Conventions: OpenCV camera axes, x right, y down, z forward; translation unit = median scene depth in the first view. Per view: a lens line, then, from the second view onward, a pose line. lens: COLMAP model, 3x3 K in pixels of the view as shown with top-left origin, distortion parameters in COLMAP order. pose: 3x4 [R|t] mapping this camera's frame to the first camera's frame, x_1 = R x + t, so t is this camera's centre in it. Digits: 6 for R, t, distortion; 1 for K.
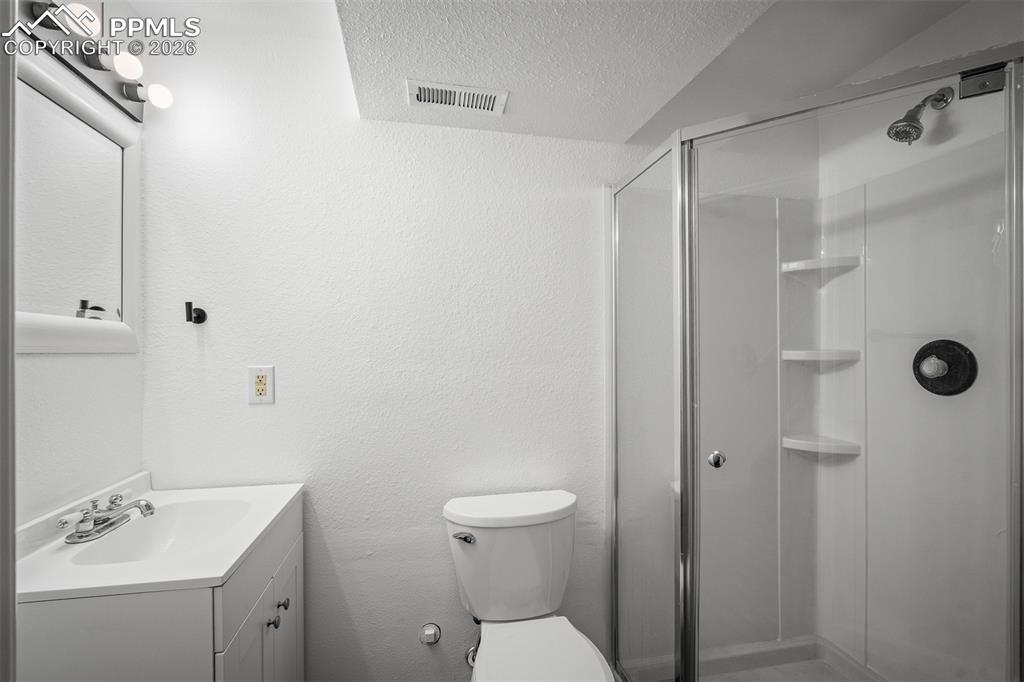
lens RADIAL K [[441.9, 0, 510.5], [0, 441.9, 348.1], [0, 0, 1]] dist [-0.000964, -0.000022]
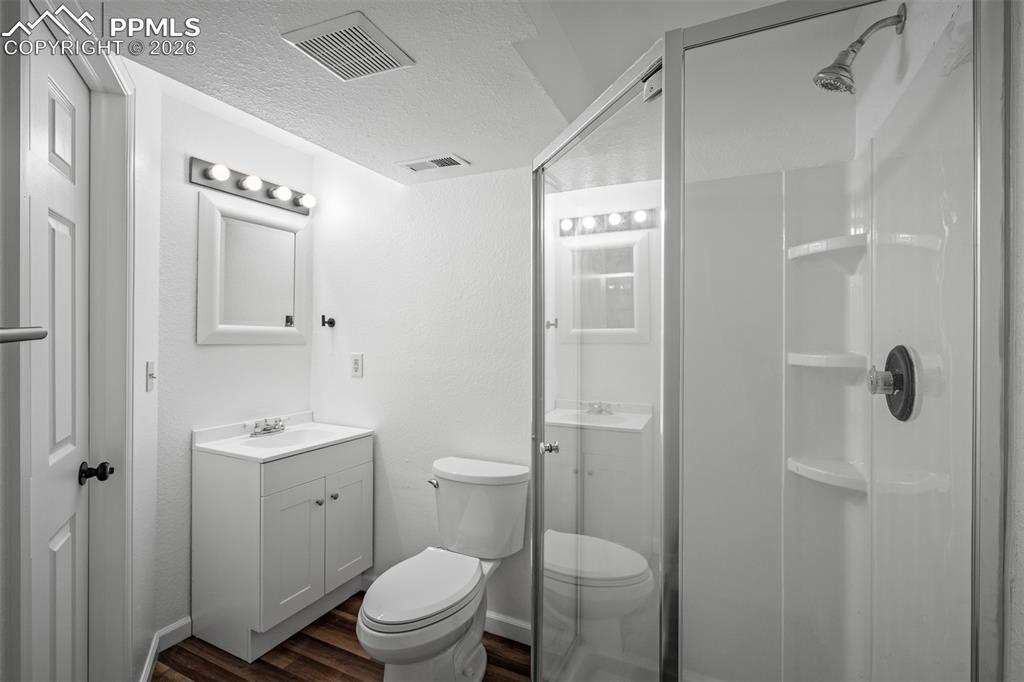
lens RADIAL K [[441.9, 0, 516.6], [0, 441.9, 337.9], [0, 0, 1]] dist [-0.000964, -0.000022]
pose [[0.812943, 0.007991, -0.582288, 0.840253], [-0.012346, 0.999918, -0.003514, -0.017015], [0.582212, 0.010045, 0.812975, 0.032157]]
